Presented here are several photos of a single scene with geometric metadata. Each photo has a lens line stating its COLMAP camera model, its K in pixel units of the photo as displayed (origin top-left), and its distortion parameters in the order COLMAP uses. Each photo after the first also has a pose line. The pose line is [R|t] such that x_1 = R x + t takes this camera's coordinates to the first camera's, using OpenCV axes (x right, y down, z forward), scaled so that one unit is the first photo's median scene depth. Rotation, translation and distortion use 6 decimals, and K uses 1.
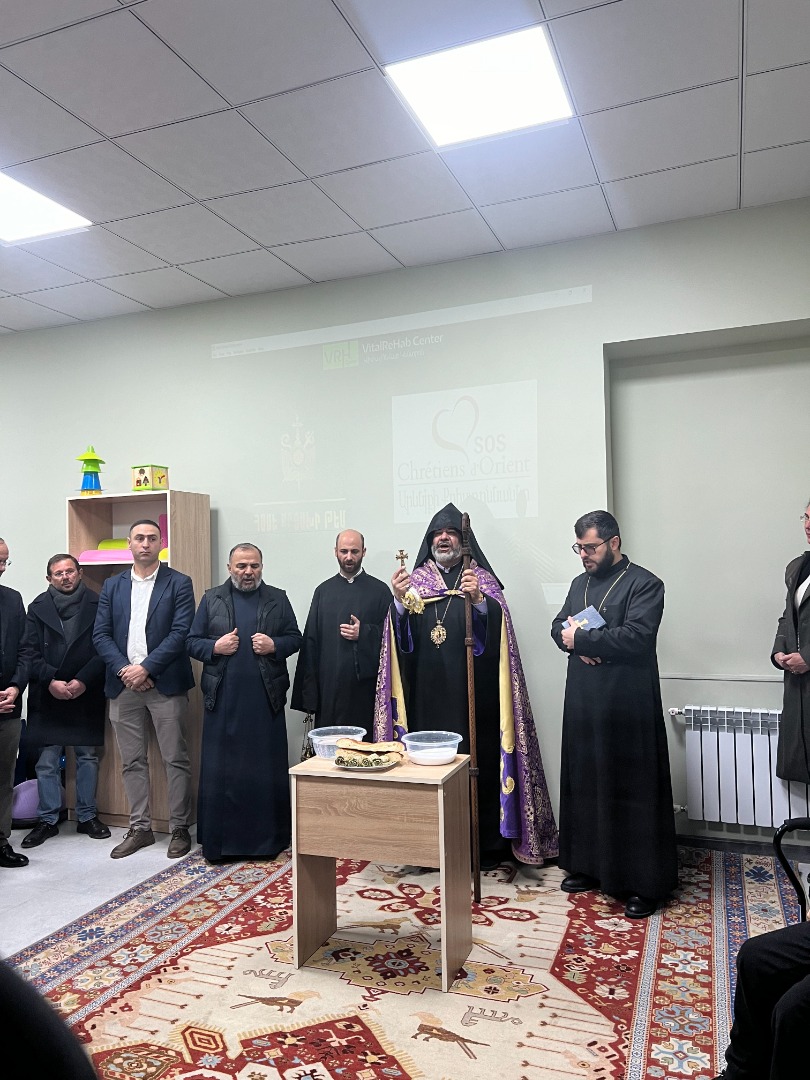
lens RADIAL K [[813.0, 0, 402.7], [0, 813.0, 541.3], [0, 0, 1]] dist [0.051210, -0.060978]
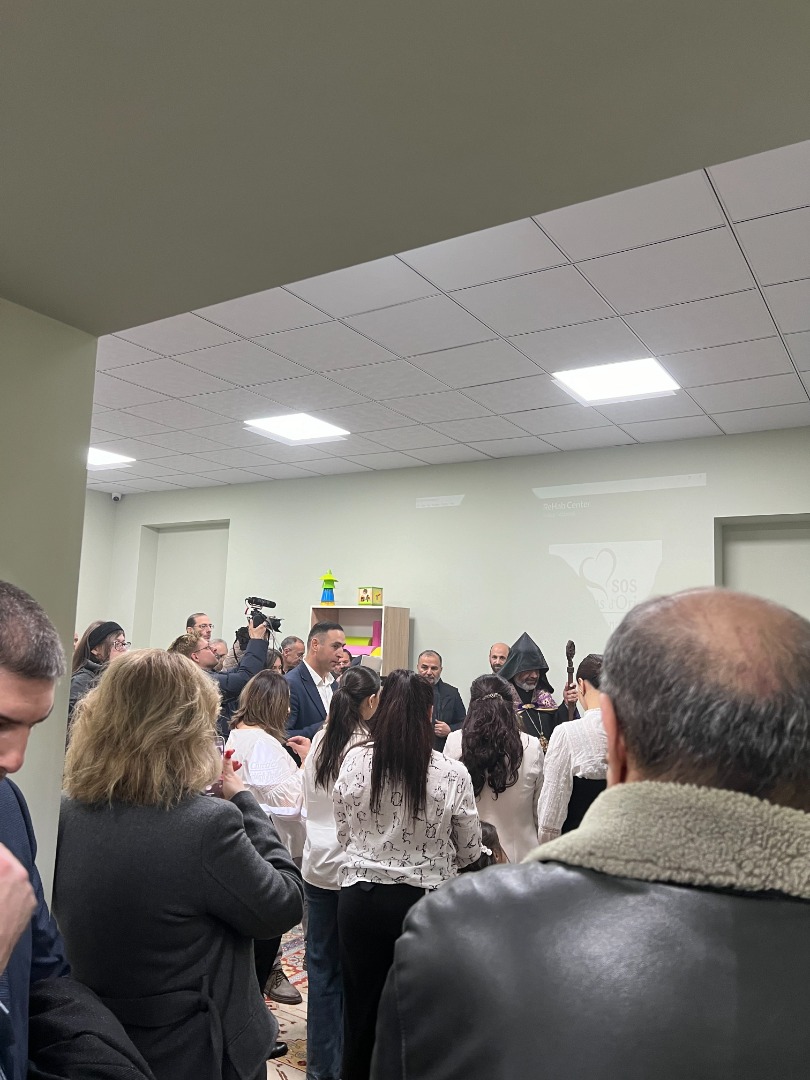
lens RADIAL K [[813.0, 0, 365.1], [0, 813.0, 544.0], [0, 0, 1]] dist [0.051210, -0.060978]
pose [[0.971398, 0.034644, -0.234917, 0.008917], [-0.057556, 0.994151, -0.091385, -0.052381], [0.230377, 0.102292, 0.967710, -0.497148]]
